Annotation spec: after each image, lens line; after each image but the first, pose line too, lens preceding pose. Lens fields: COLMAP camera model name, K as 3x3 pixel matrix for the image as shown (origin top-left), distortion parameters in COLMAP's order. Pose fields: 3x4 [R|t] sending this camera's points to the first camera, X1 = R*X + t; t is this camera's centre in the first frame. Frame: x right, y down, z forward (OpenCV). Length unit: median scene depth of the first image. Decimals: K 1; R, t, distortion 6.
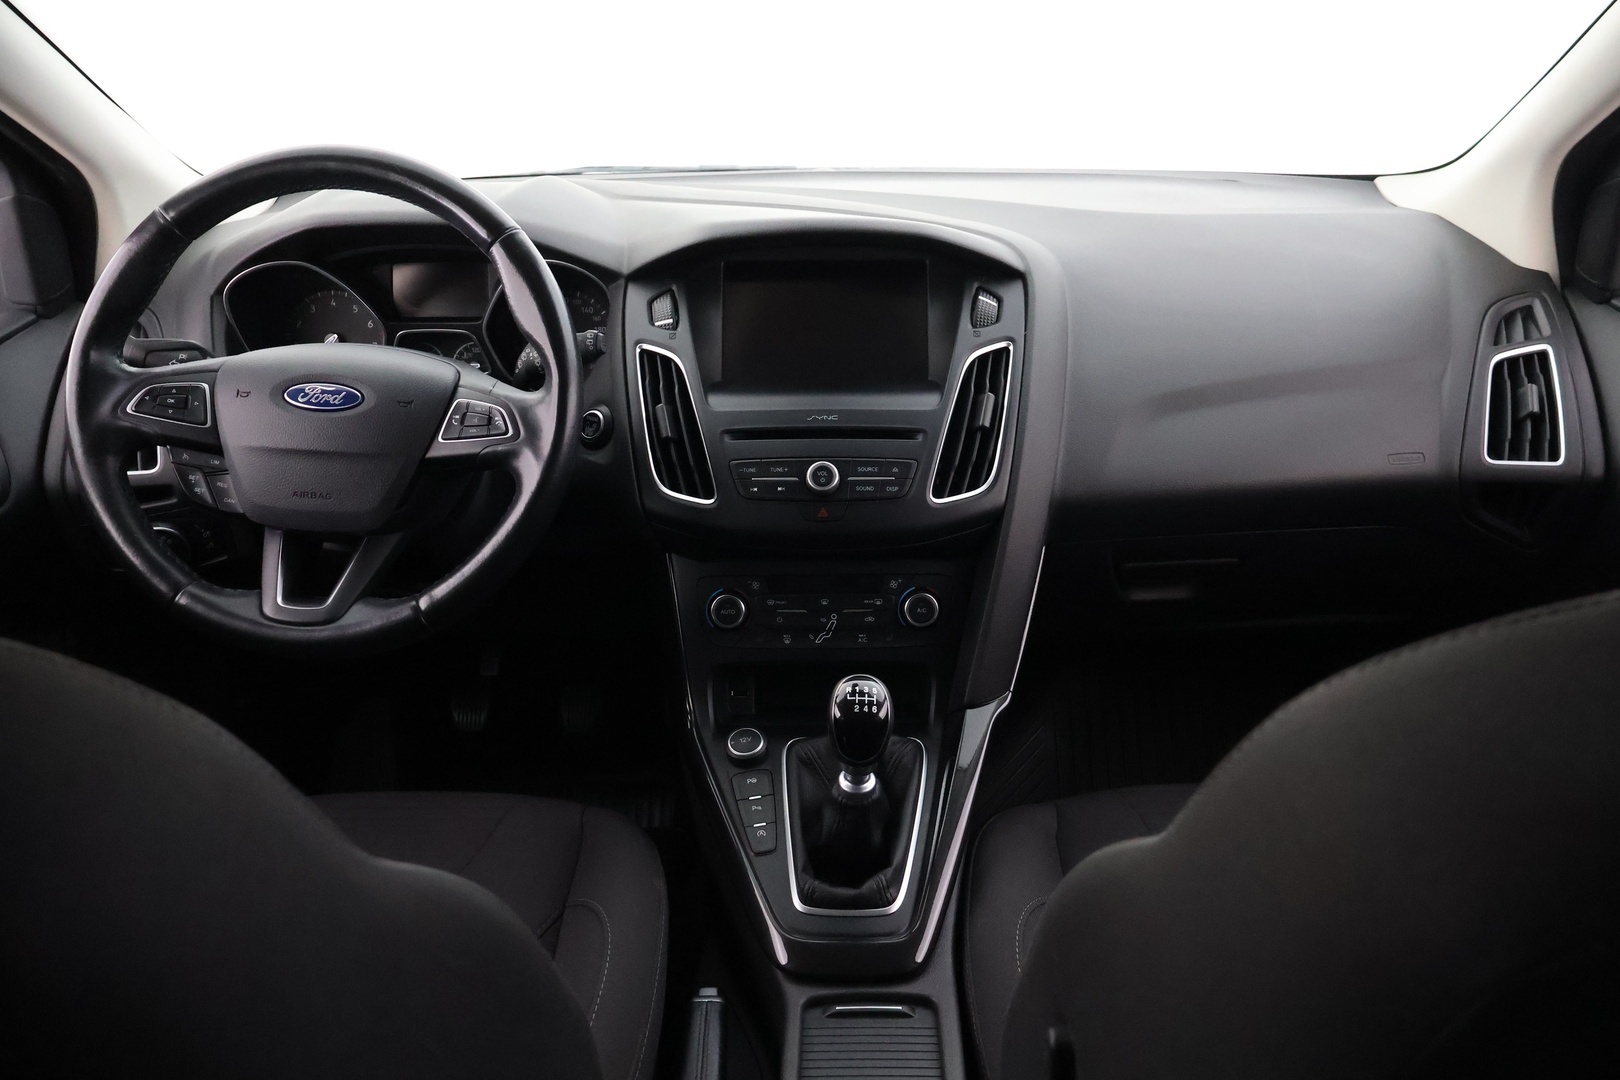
lens RADIAL K [[1352.2, 0, 811.9], [0, 1352.2, 530.0], [0, 0, 1]] dist [-0.010962, 0.017294]
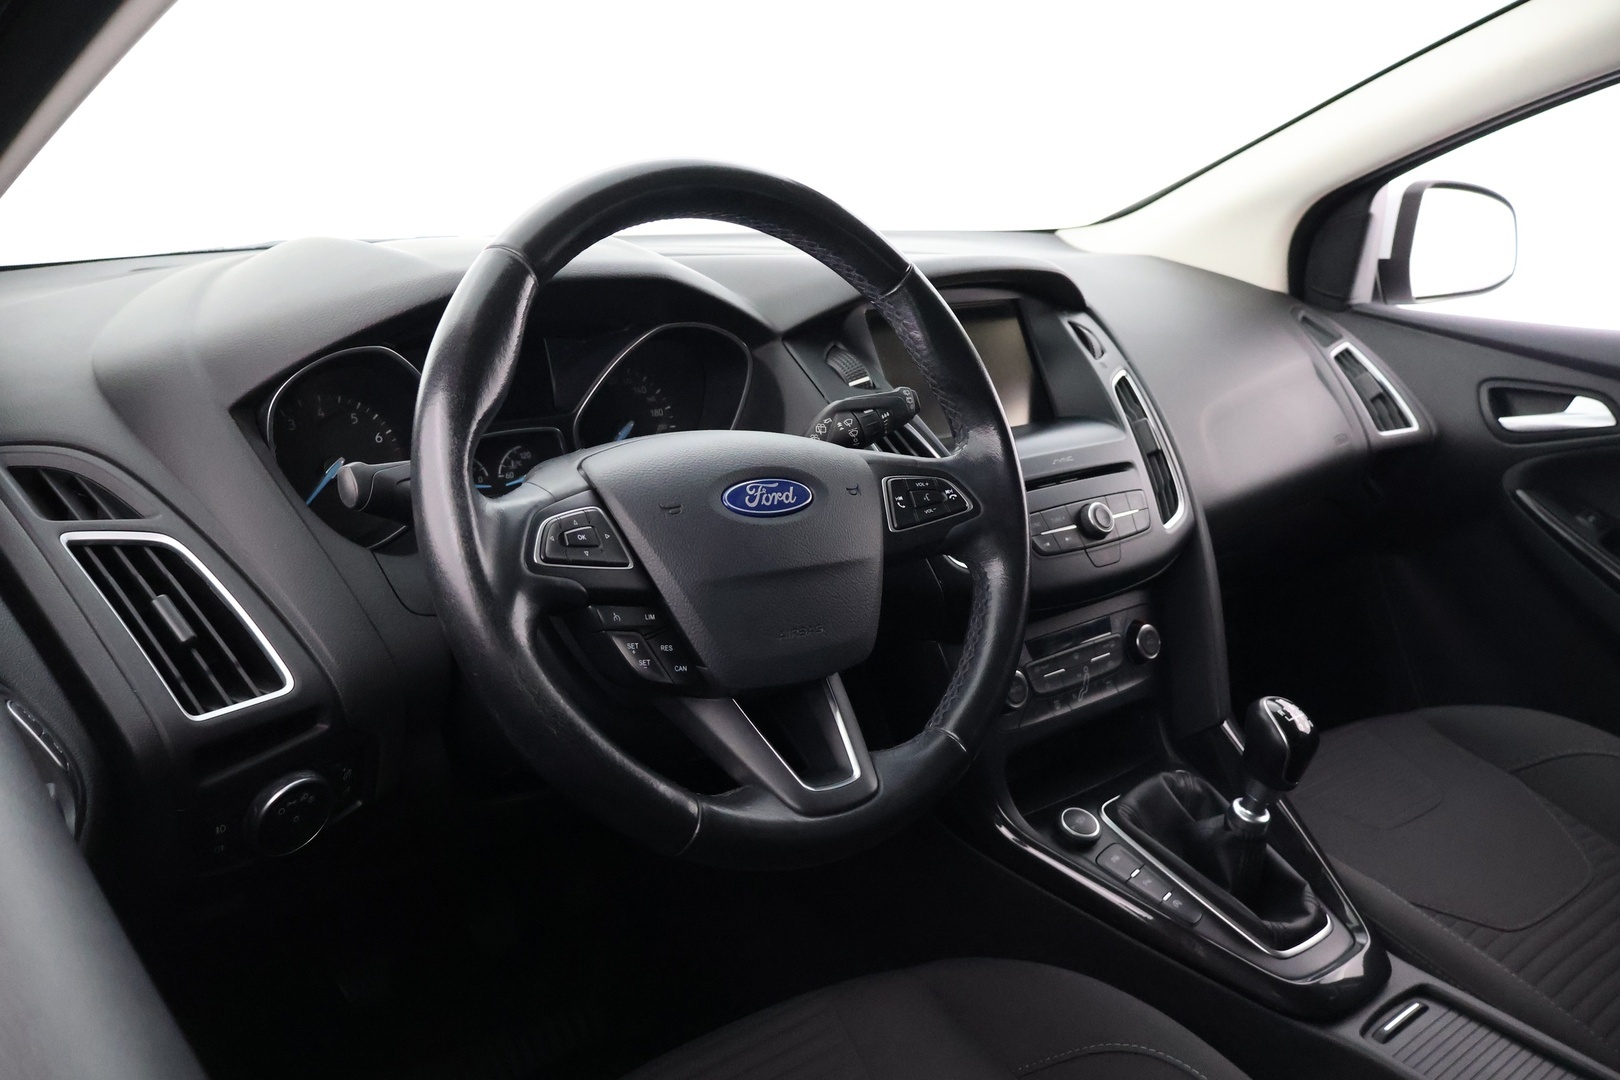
lens RADIAL K [[1352.2, 0, 809.1], [0, 1352.2, 539.5], [0, 0, 1]] dist [-0.010962, 0.017294]
pose [[0.758481, -0.158780, 0.632056, -0.732817], [0.206414, 0.978463, -0.001900, -0.064267], [-0.618142, 0.131907, 0.774920, 0.391011]]
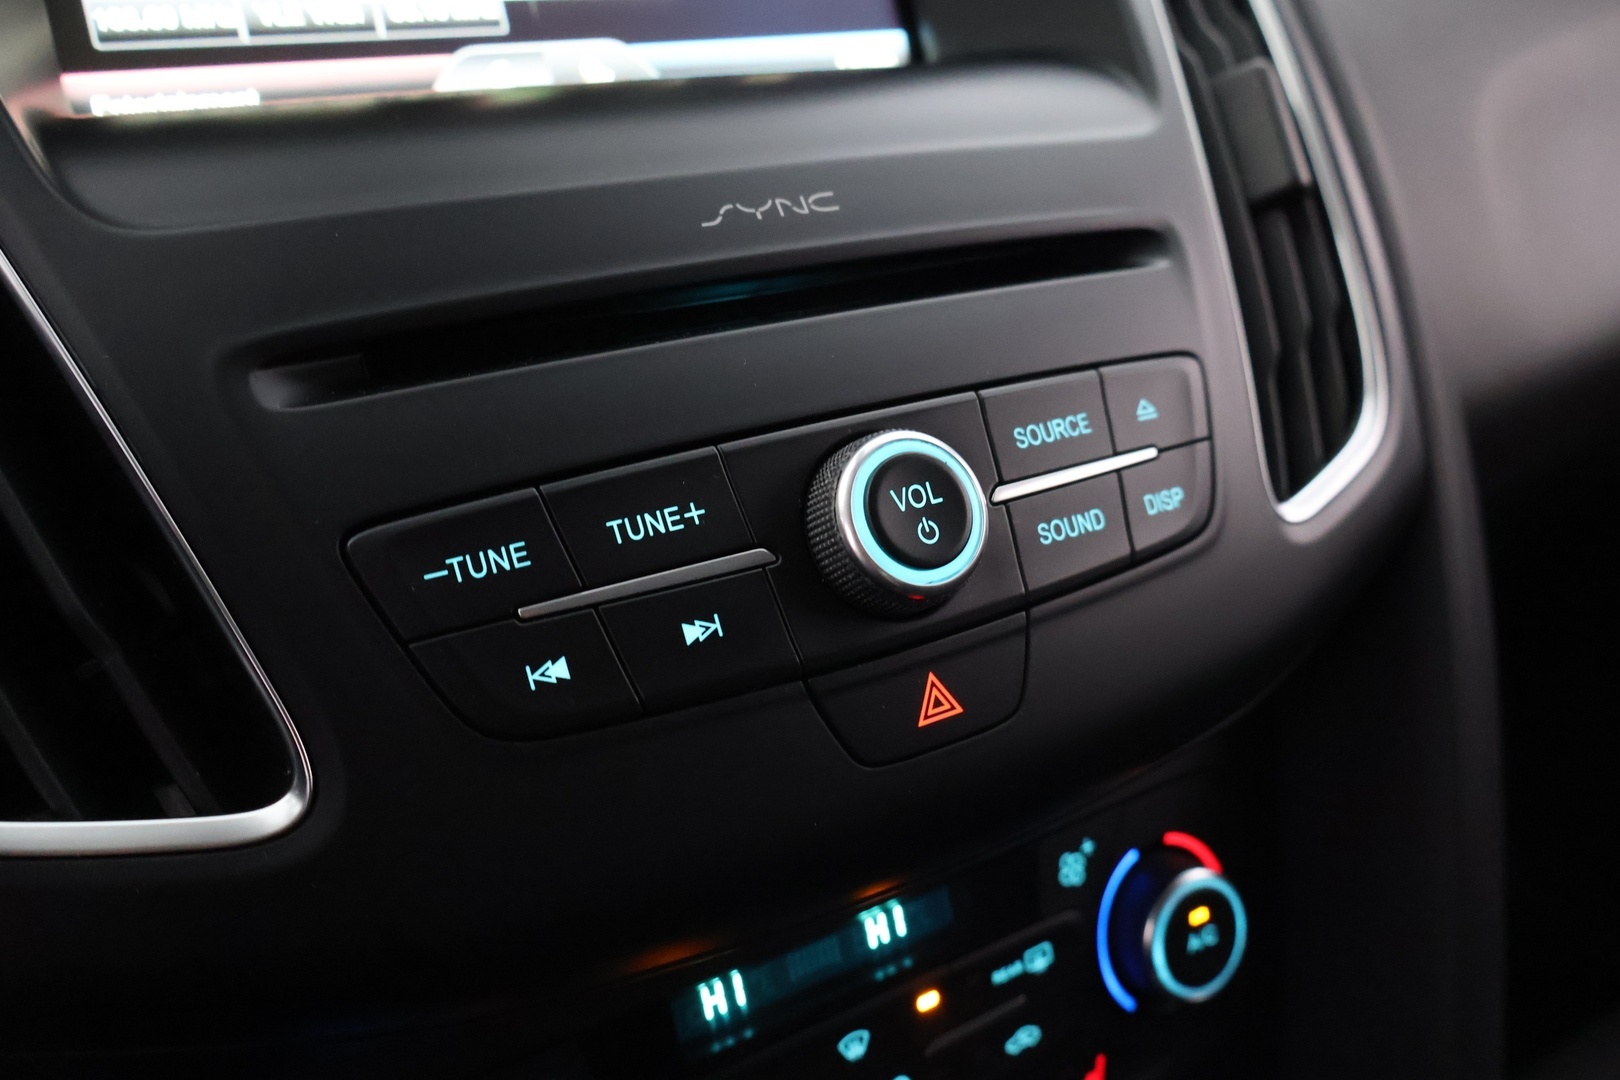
lens RADIAL K [[1352.2, 0, 812.2], [0, 1352.2, 547.3], [0, 0, 1]] dist [-0.010962, 0.017294]
pose [[0.842198, -0.216418, 0.493828, -0.092906], [0.179156, 0.976193, 0.122271, -0.058723], [-0.508533, -0.014504, 0.860920, 0.837186]]
